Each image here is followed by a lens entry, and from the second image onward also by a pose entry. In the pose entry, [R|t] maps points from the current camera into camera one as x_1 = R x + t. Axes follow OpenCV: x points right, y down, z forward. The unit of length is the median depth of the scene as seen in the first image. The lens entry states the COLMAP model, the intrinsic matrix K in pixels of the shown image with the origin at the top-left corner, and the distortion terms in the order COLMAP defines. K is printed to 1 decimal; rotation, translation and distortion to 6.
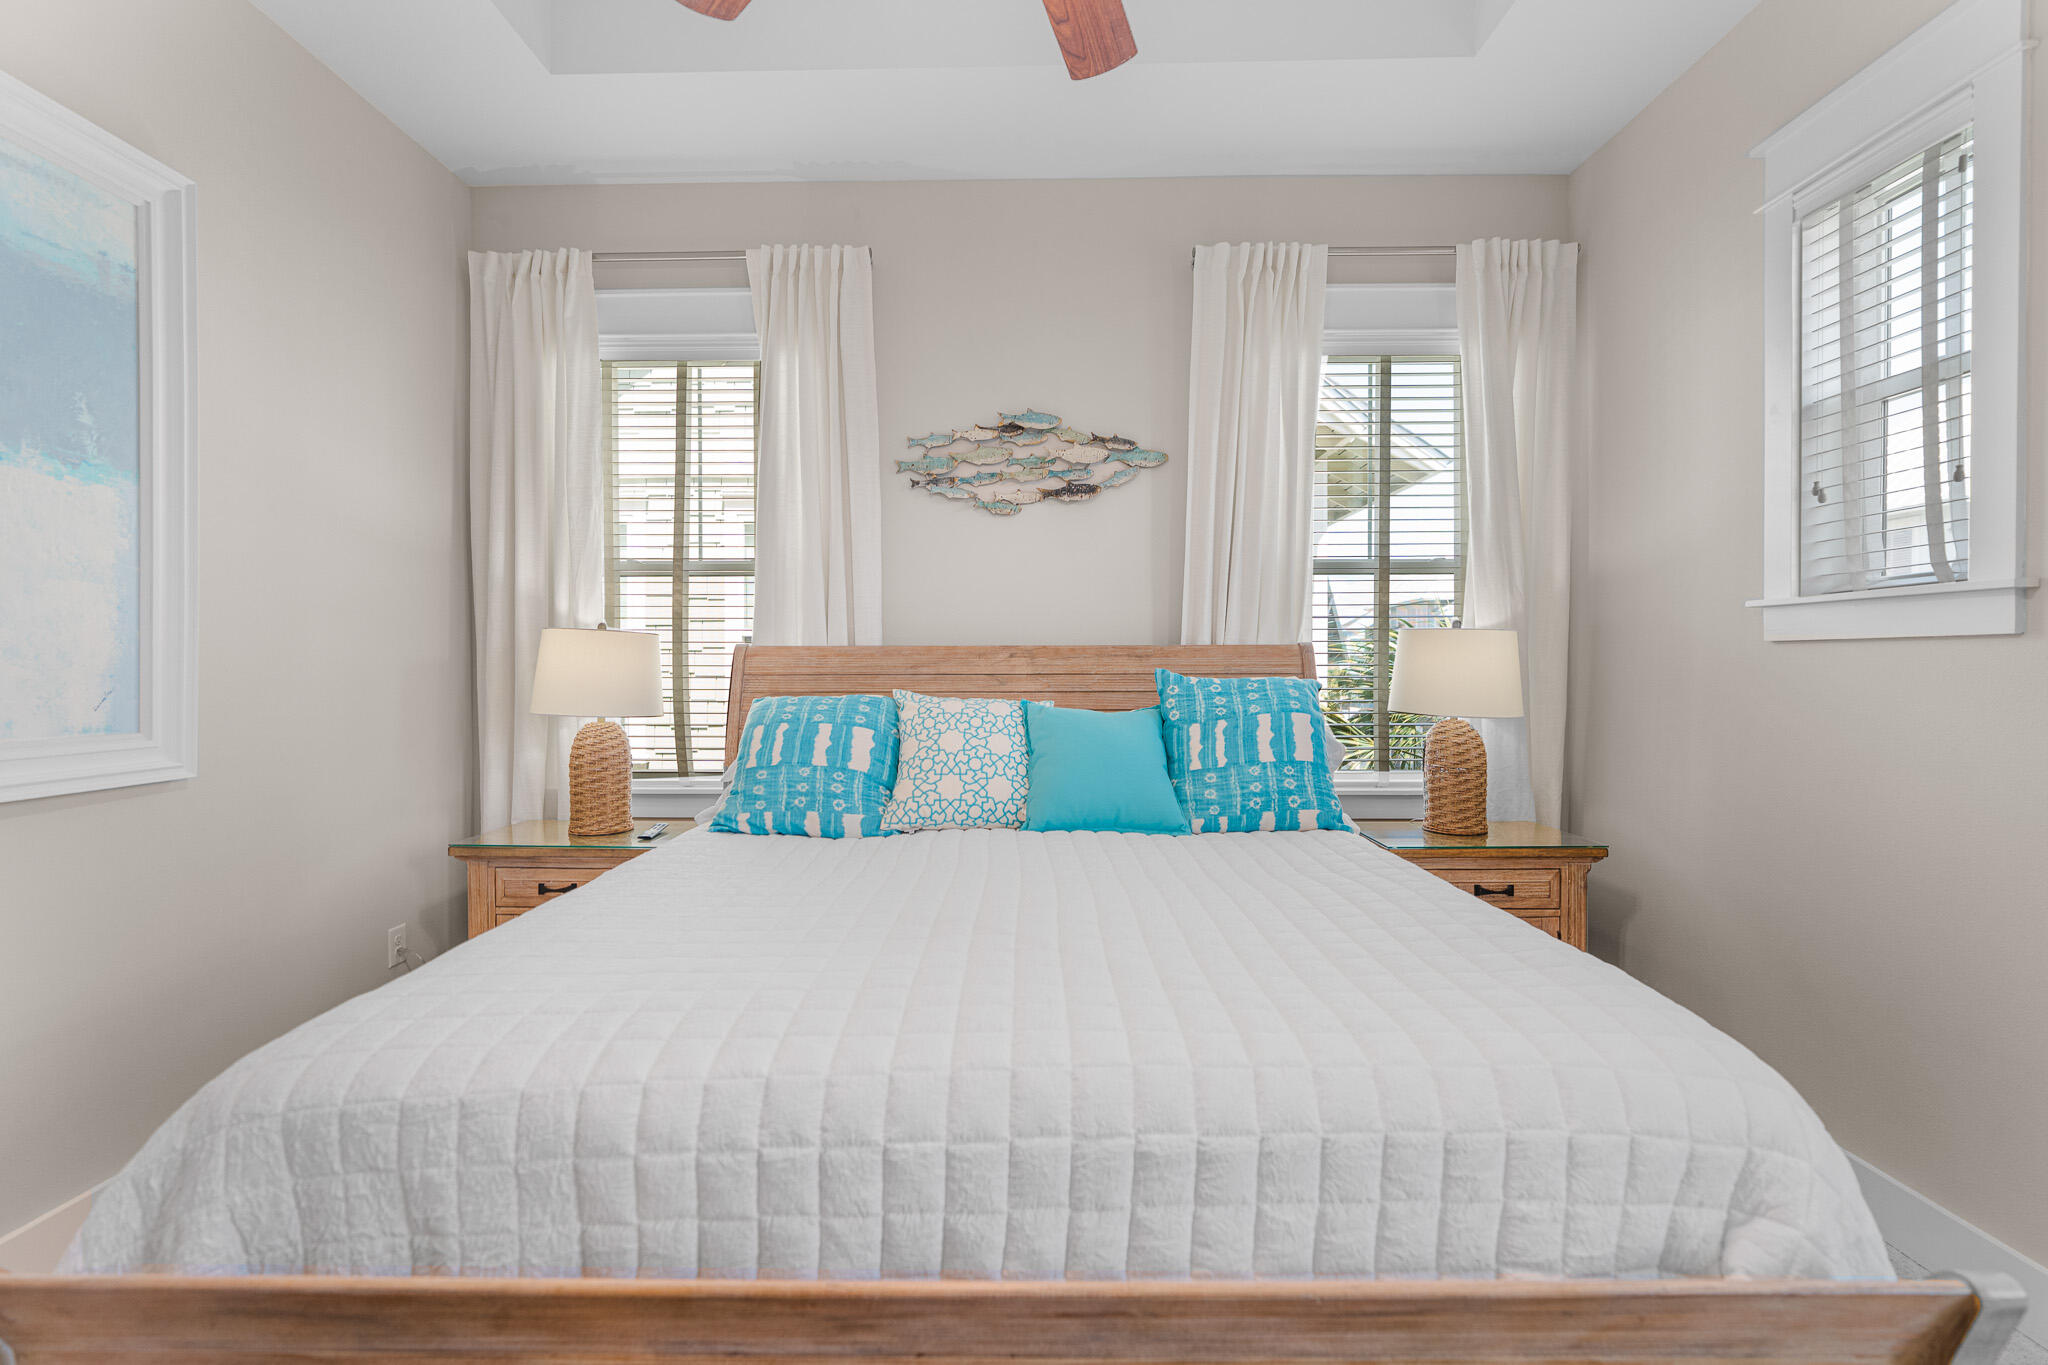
lens RADIAL K [[906.1, 0, 1017.3], [0, 906.1, 679.0], [0, 0, 1]] dist [-0.007240, 0.001624]
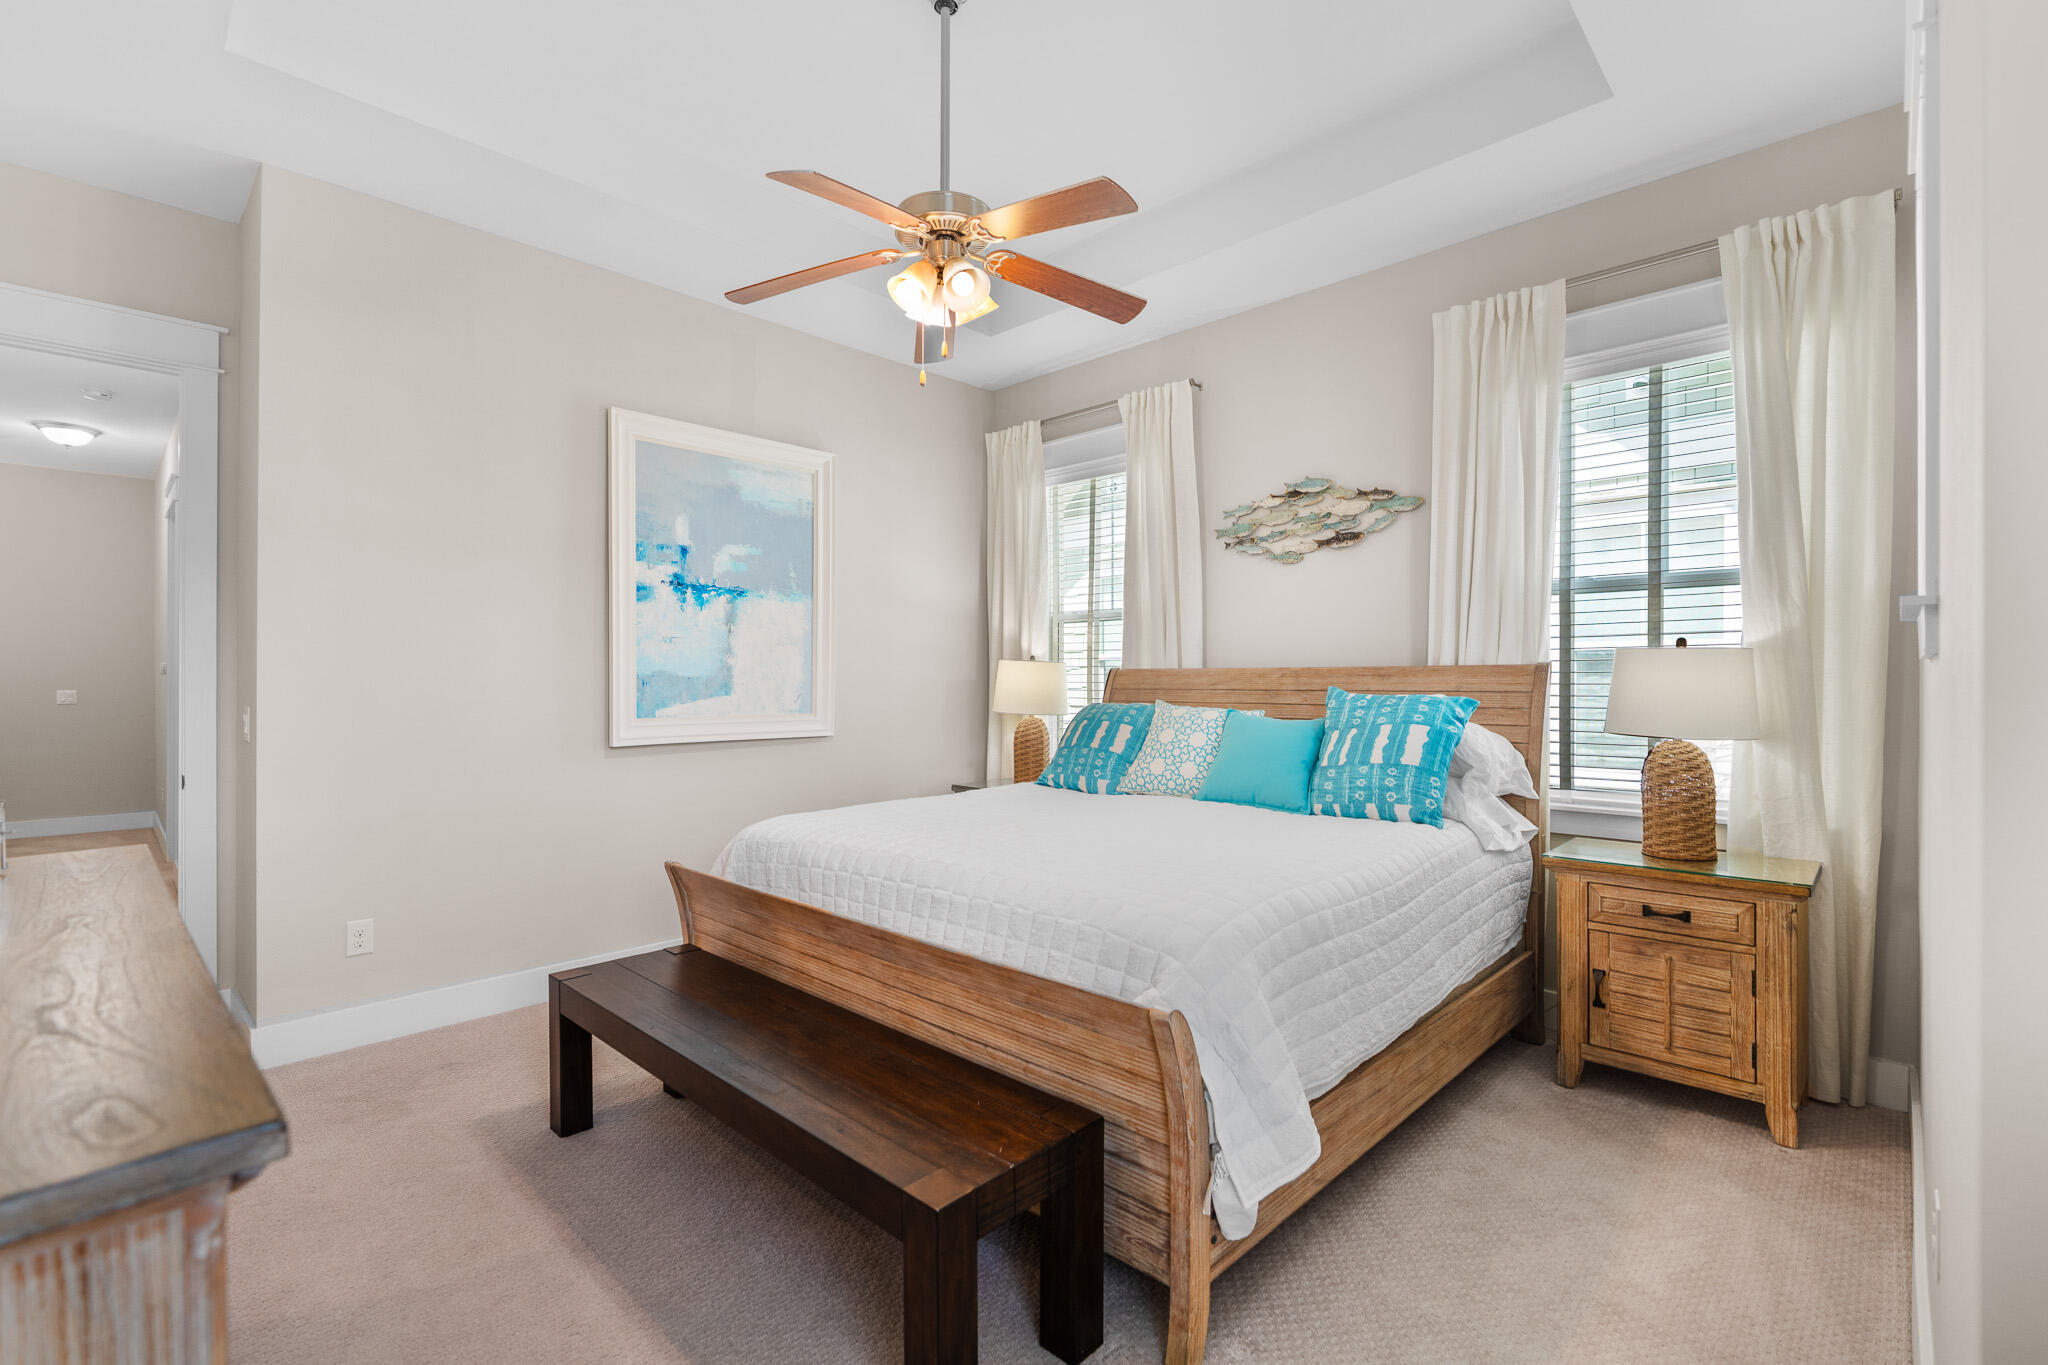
lens RADIAL K [[906.1, 0, 1030.3], [0, 906.1, 679.3], [0, 0, 1]] dist [-0.007240, 0.001624]
pose [[0.735789, 0.000190, -0.677211, 0.586188], [-0.011173, 0.999867, -0.011858, -0.001546], [0.677119, 0.016292, 0.735693, -0.168575]]
